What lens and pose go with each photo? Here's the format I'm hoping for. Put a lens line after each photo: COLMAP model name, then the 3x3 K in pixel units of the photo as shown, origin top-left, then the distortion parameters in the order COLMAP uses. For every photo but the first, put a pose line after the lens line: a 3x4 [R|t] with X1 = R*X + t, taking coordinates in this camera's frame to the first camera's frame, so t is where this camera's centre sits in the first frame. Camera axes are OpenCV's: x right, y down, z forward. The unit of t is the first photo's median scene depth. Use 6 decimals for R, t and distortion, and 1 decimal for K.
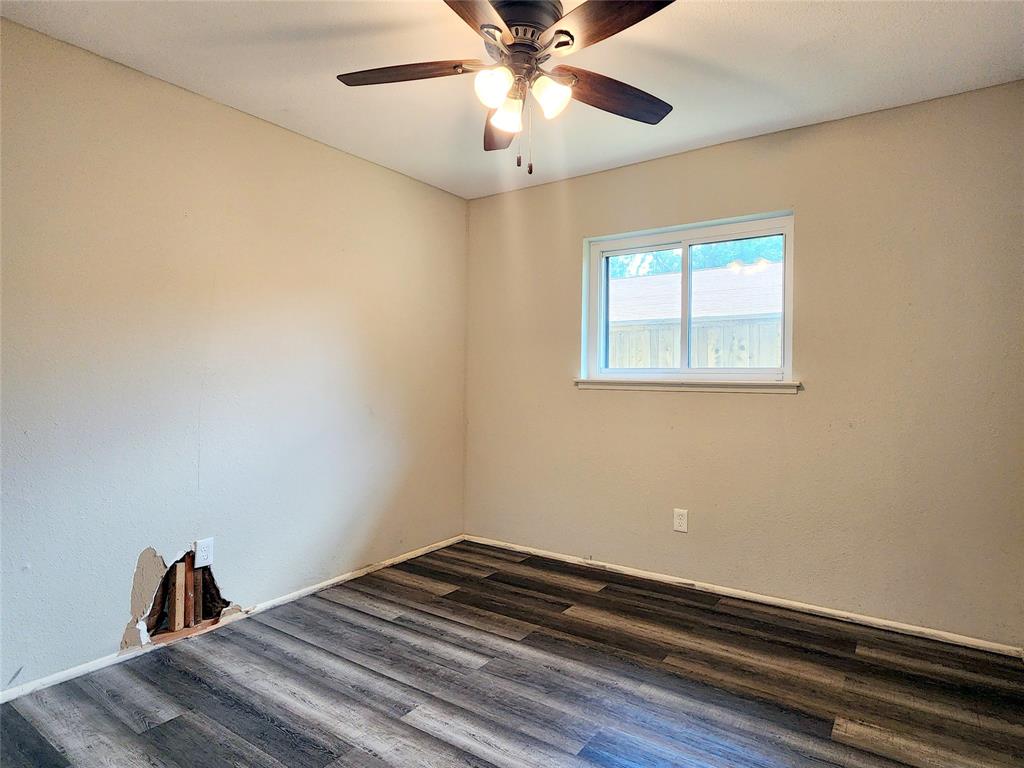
lens RADIAL K [[594.6, 0, 512.0], [0, 594.6, 384.0], [0, 0, 1]] dist [-0.001253, -0.001296]
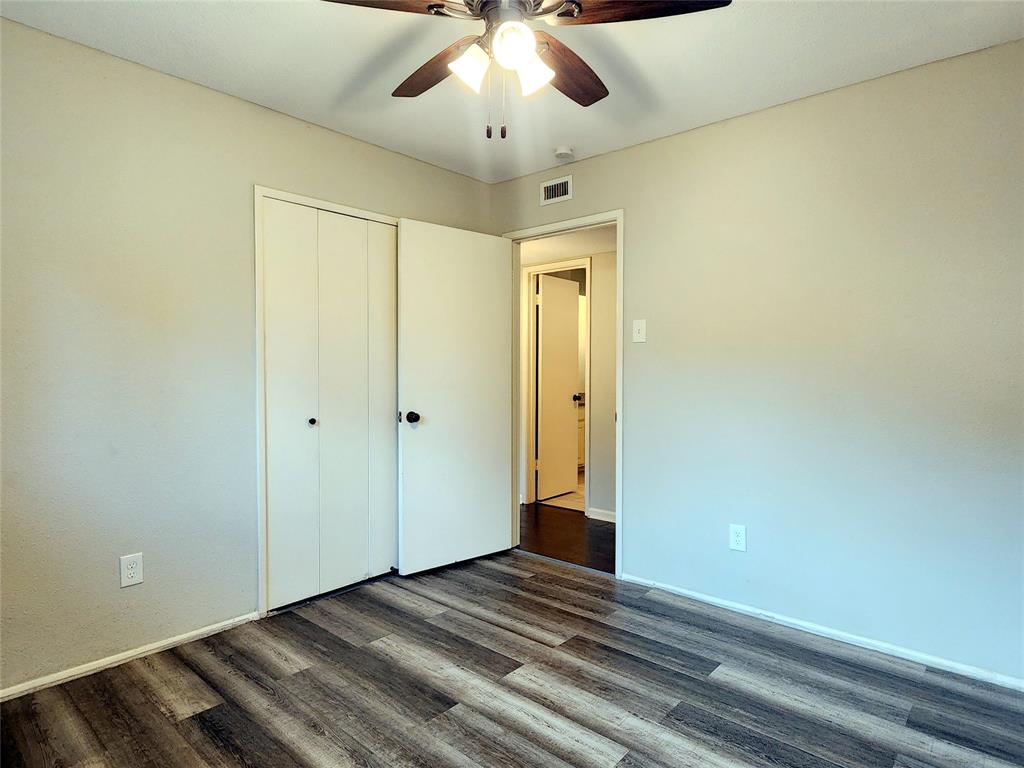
lens RADIAL K [[594.6, 0, 512.0], [0, 594.6, 384.0], [0, 0, 1]] dist [-0.001253, -0.001296]
pose [[-0.994036, -0.010496, 0.108549, -0.106502], [-0.006545, 0.999305, 0.036684, -0.037407], [-0.108859, 0.035755, -0.993414, 1.991439]]
